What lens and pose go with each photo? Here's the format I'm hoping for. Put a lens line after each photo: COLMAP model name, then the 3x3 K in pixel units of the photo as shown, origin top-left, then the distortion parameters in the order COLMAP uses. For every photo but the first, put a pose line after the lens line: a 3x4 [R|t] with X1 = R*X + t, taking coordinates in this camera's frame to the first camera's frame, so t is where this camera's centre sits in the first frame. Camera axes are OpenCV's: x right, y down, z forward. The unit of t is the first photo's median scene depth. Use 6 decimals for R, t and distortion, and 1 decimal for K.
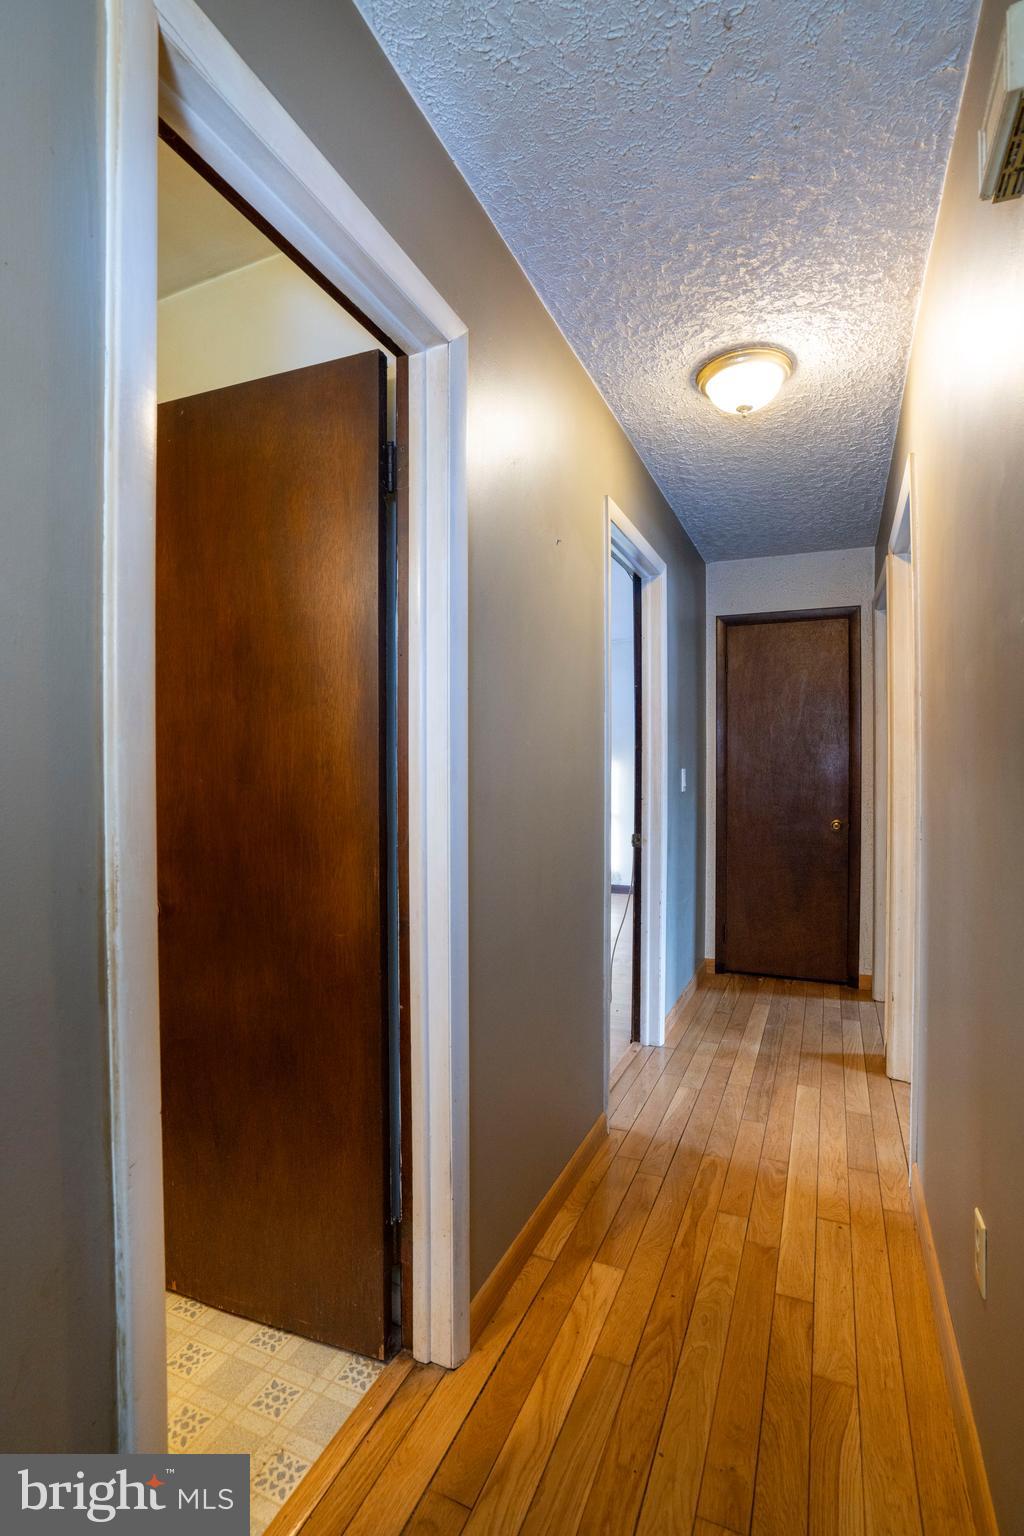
lens RADIAL K [[719.3, 0, 512.0], [0, 719.3, 768.0], [0, 0, 1]] dist [-0.067086, 0.031684]
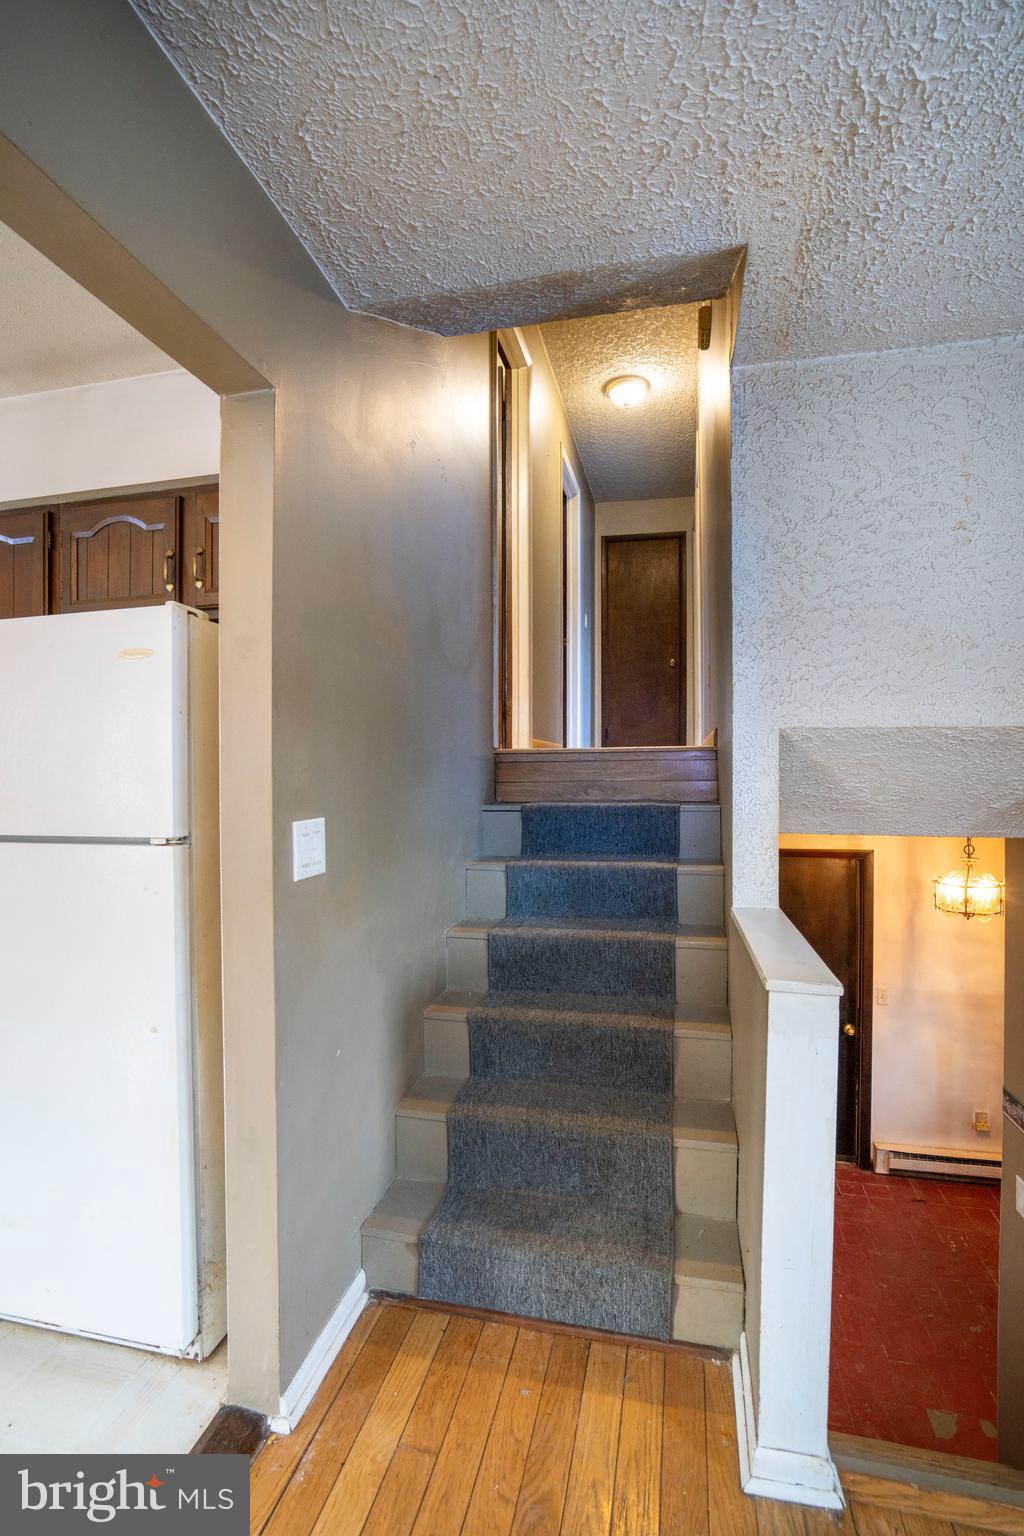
lens RADIAL K [[719.3, 0, 512.0], [0, 719.3, 768.0], [0, 0, 1]] dist [-0.067086, 0.031684]
pose [[0.981565, 0.001477, 0.191124, -0.393343], [-0.002291, 0.999989, 0.004037, 0.546459], [-0.191116, -0.004400, 0.981558, -0.977797]]
